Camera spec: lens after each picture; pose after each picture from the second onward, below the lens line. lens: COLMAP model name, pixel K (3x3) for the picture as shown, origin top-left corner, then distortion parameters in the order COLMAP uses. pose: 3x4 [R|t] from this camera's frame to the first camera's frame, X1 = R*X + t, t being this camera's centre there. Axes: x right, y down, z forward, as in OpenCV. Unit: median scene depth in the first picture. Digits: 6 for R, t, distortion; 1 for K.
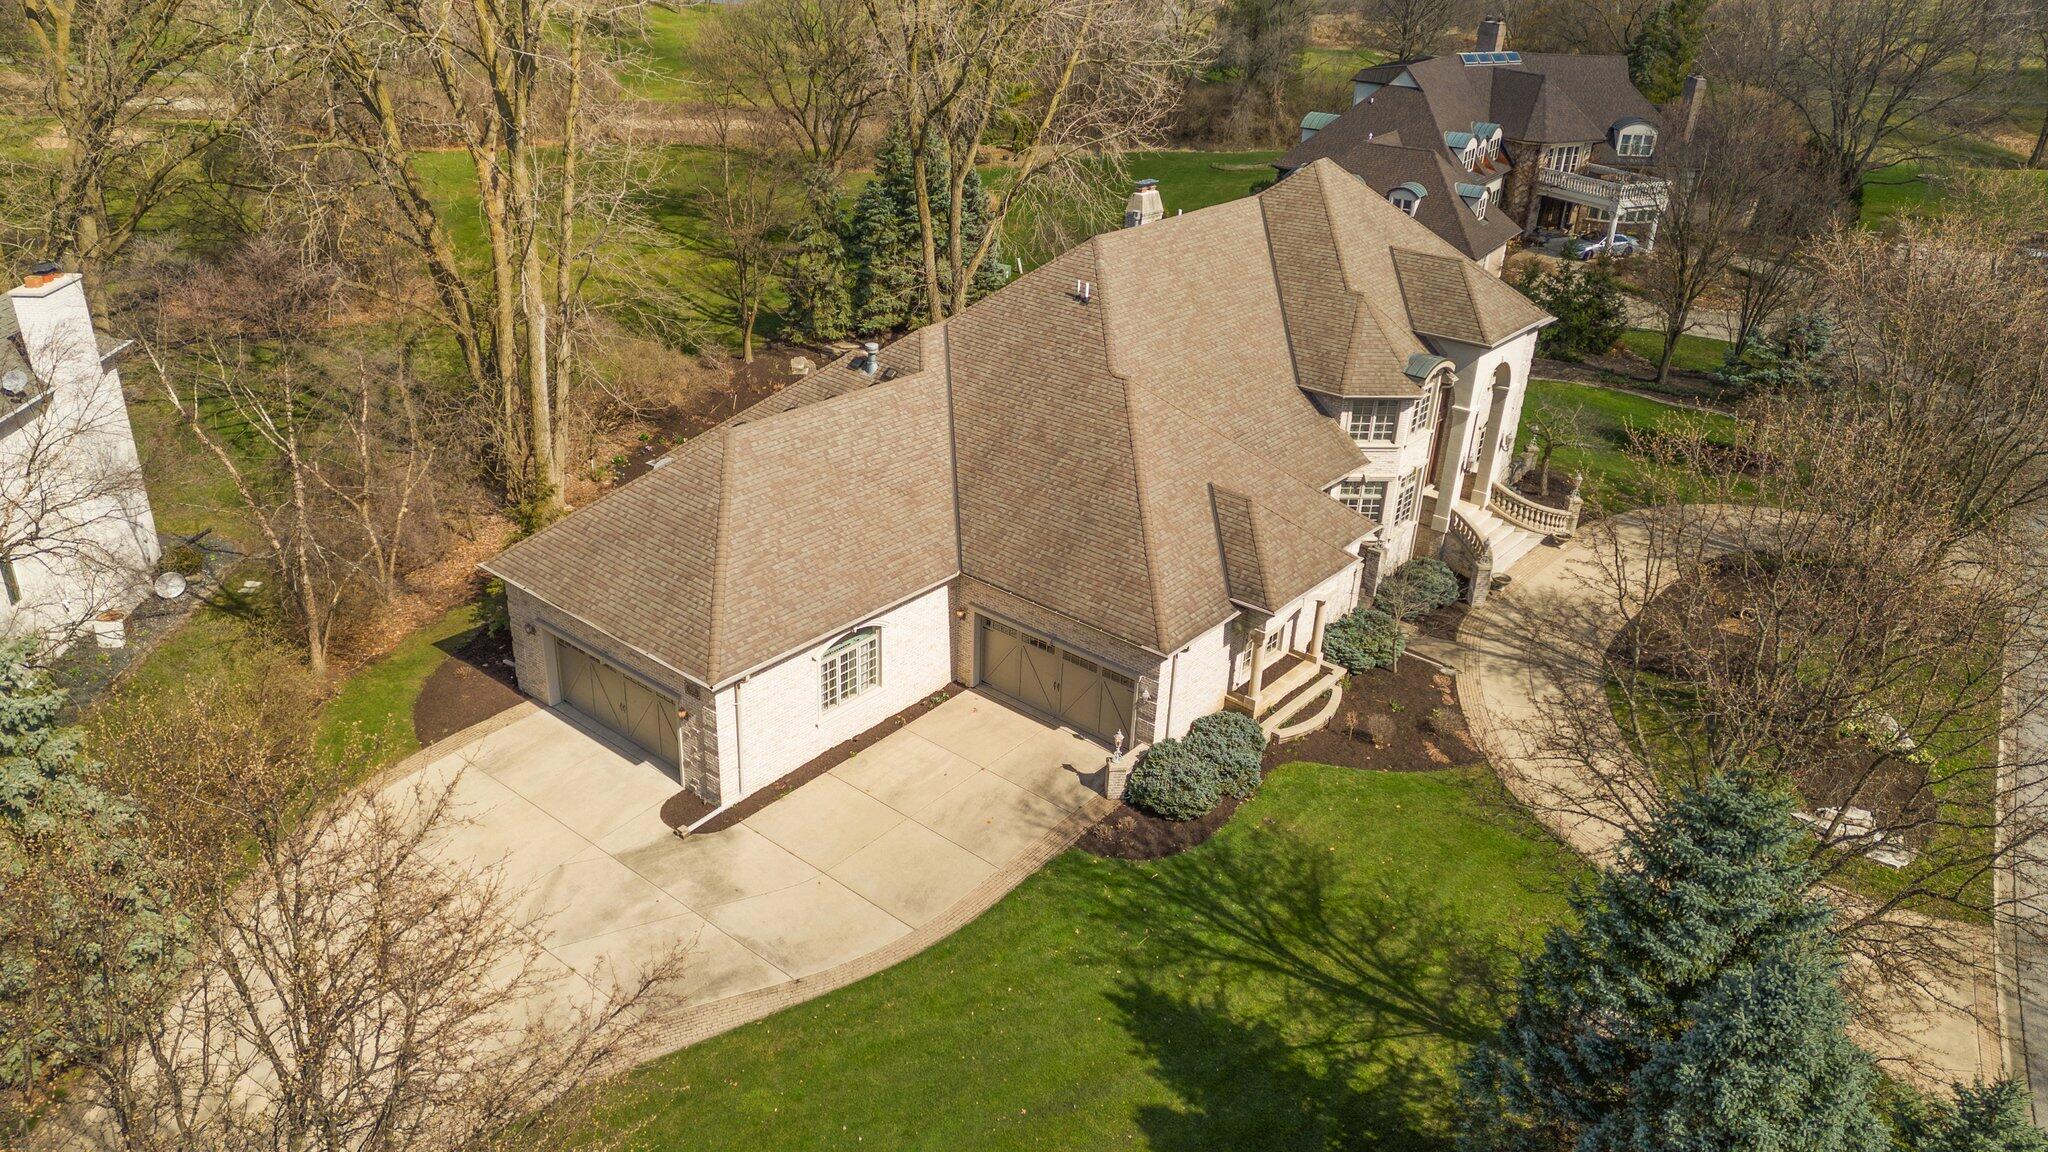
lens RADIAL K [[1414.1, 0, 1024.0], [0, 1414.1, 576.0], [0, 0, 1]] dist [0.115157, -0.121262]
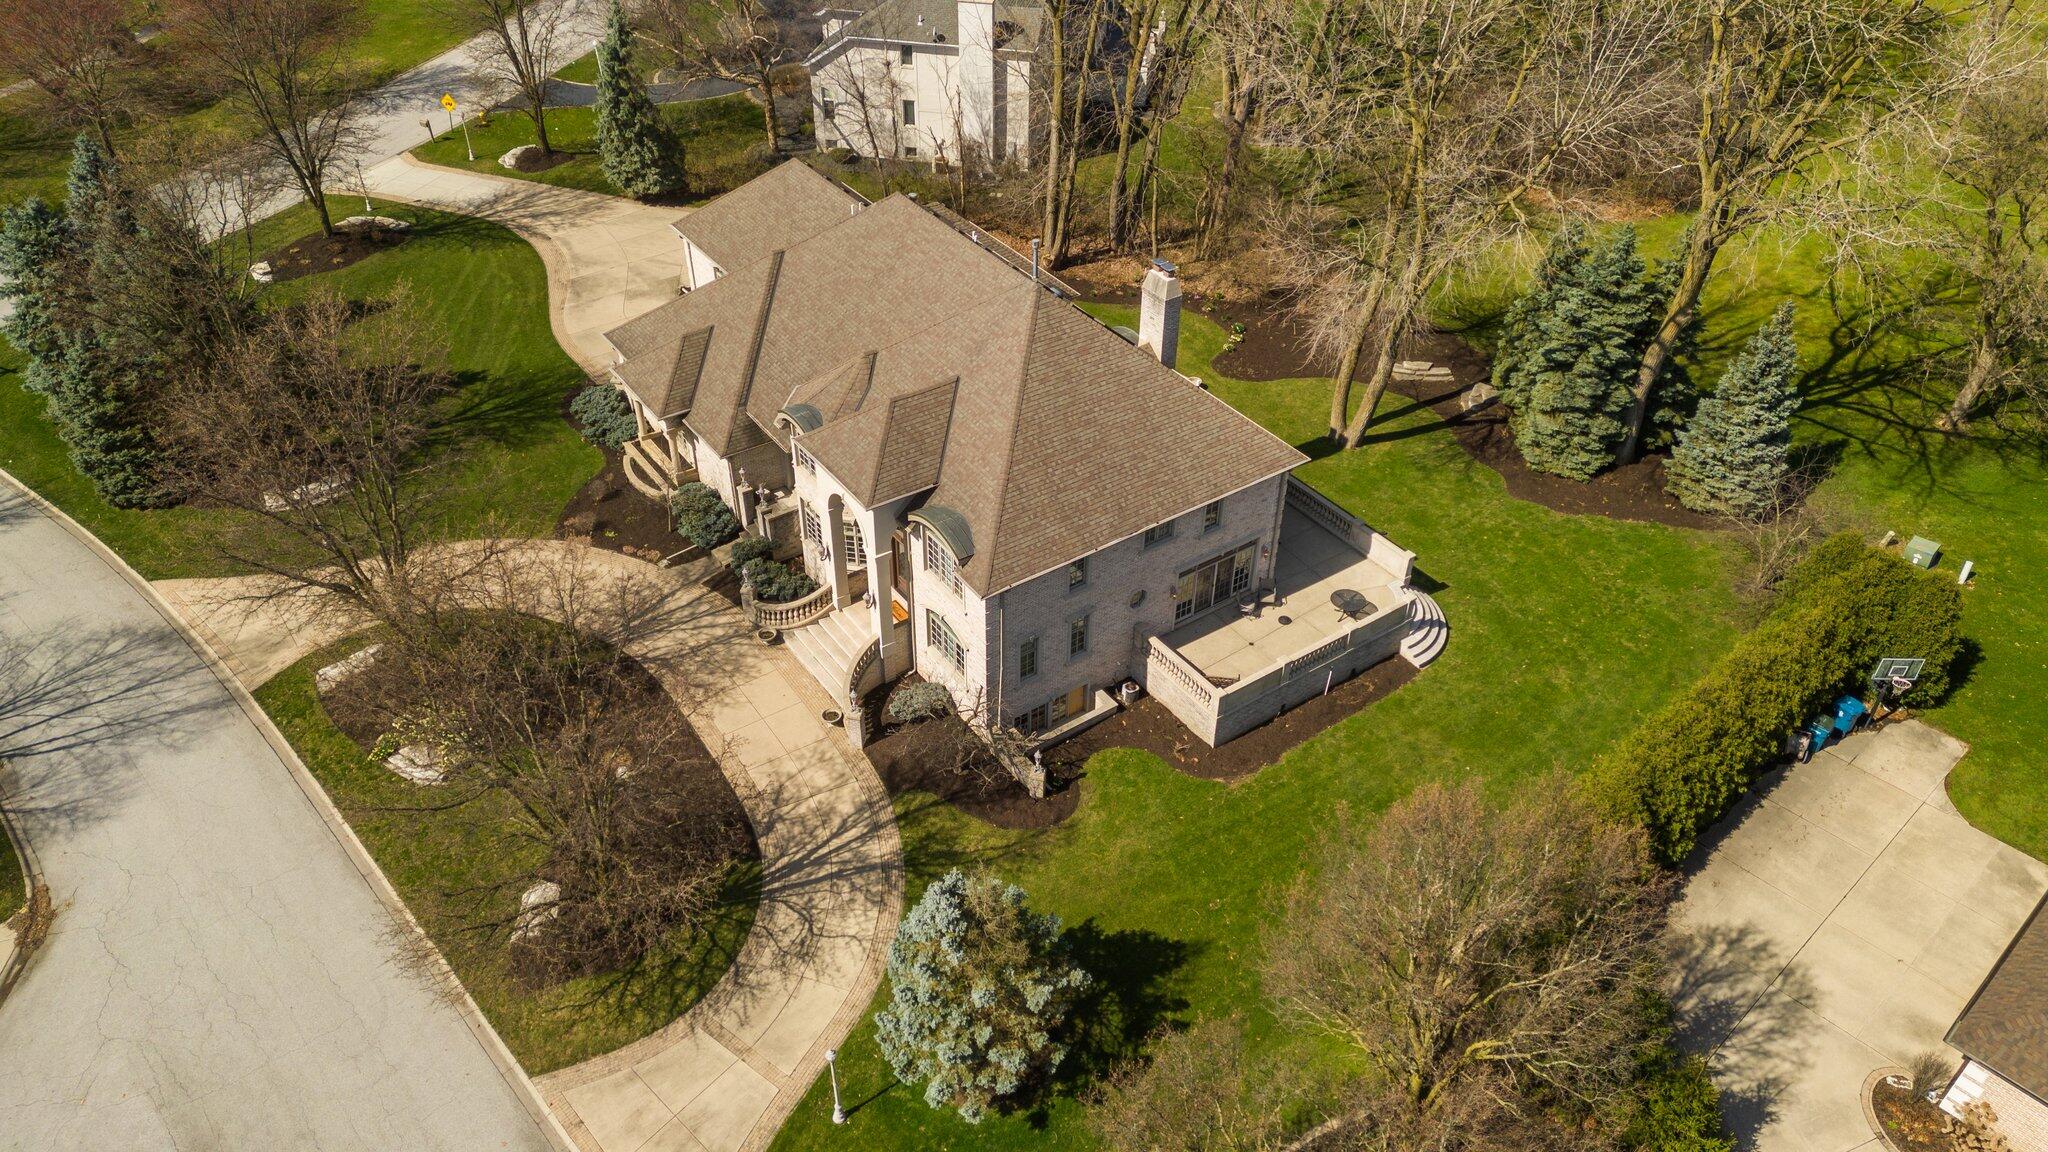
lens RADIAL K [[1433.6, 0, 1025.0], [0, 1433.6, 562.1], [0, 0, 1]] dist [0.099584, -0.091262]
pose [[-0.268227, 0.557225, -0.785846, 1.357038], [-0.435059, 0.657749, 0.614890, -0.964374], [0.859522, 0.506820, 0.066000, 1.322536]]
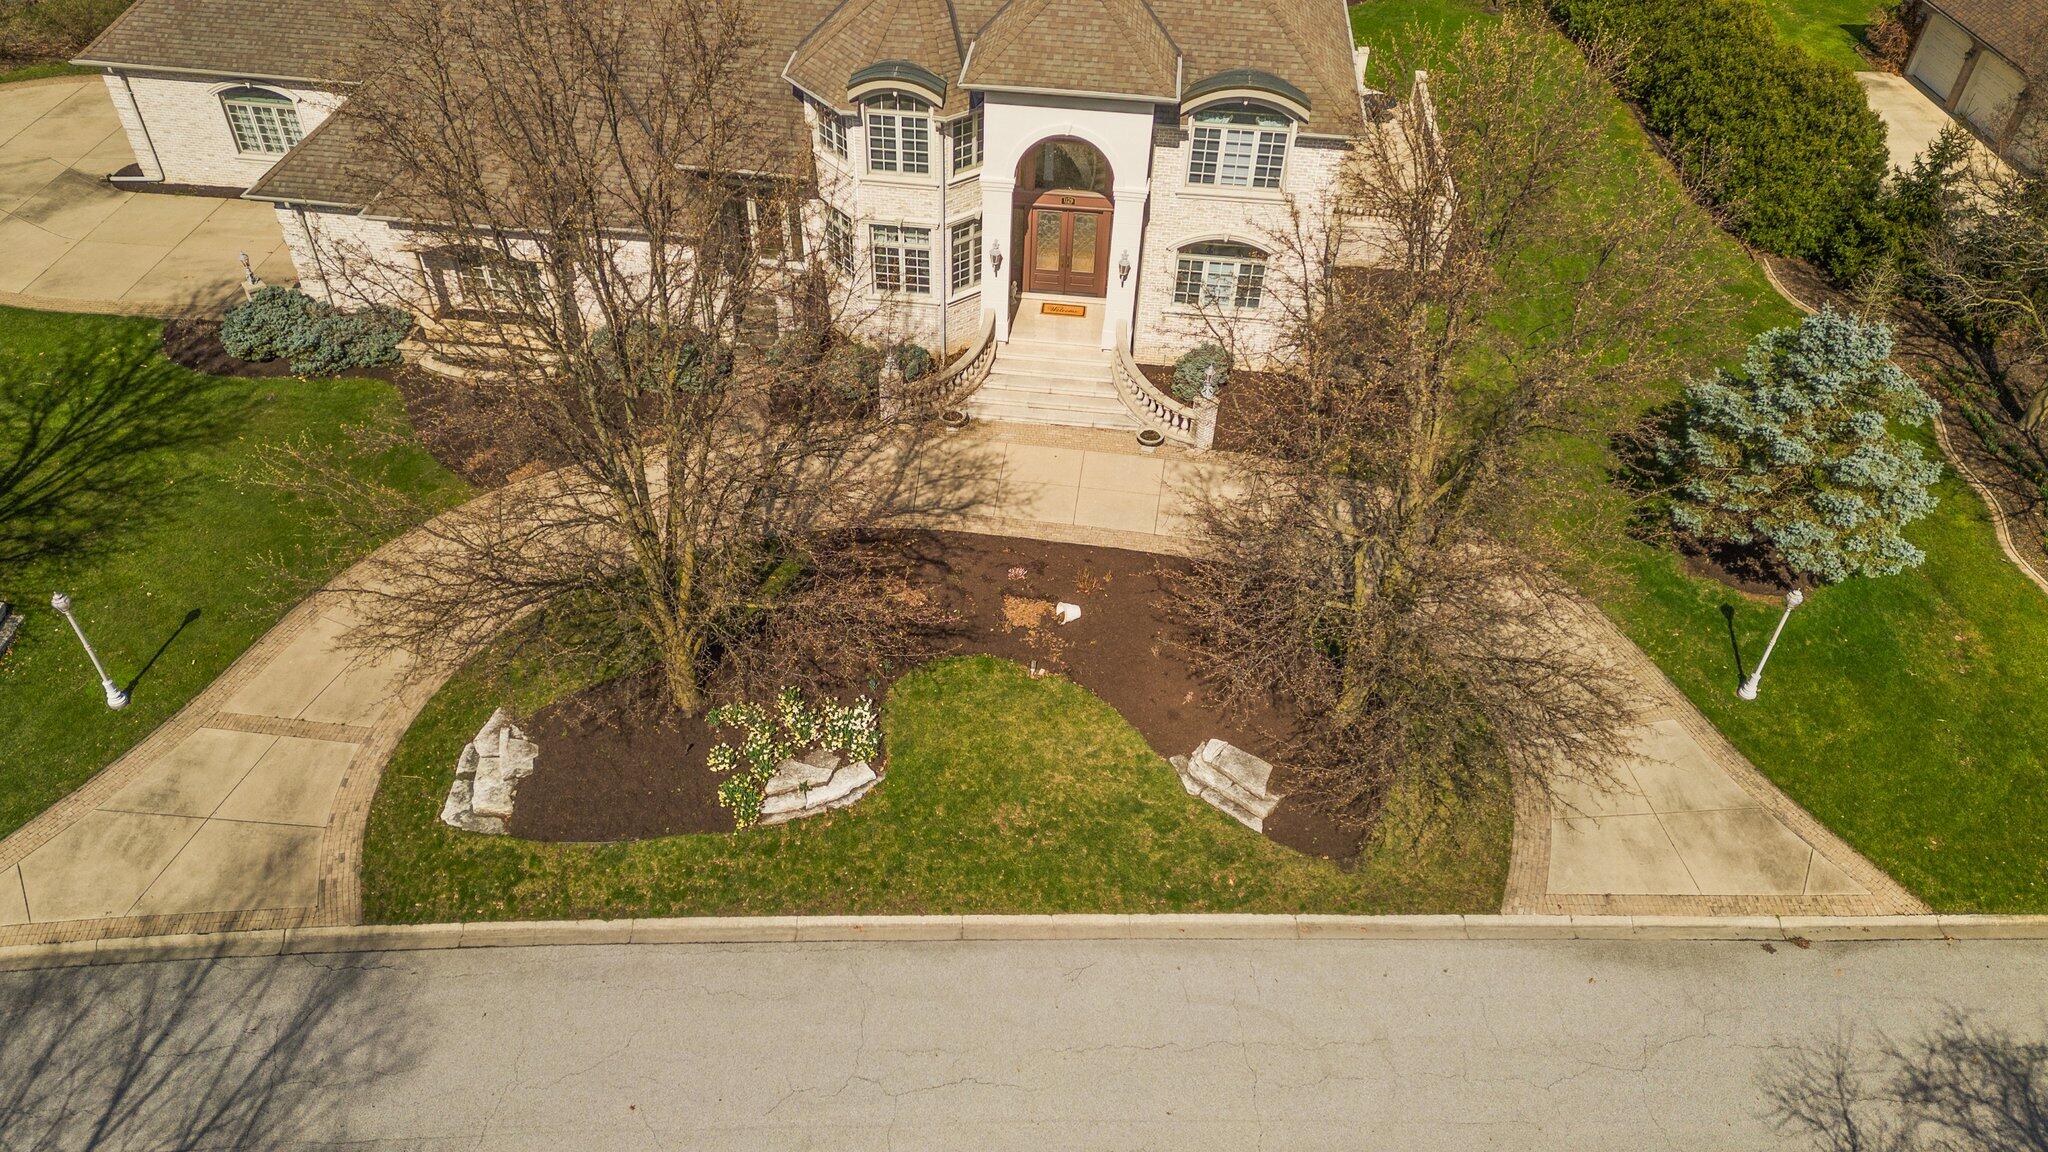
lens RADIAL K [[1414.1, 0, 1024.0], [0, 1414.1, 576.0], [0, 0, 1]] dist [0.115157, -0.121262]
pose [[0.555083, 0.535931, -0.636130, 1.078914], [-0.367498, 0.844090, 0.390457, -0.285542], [0.746209, 0.017040, 0.665494, 0.662169]]
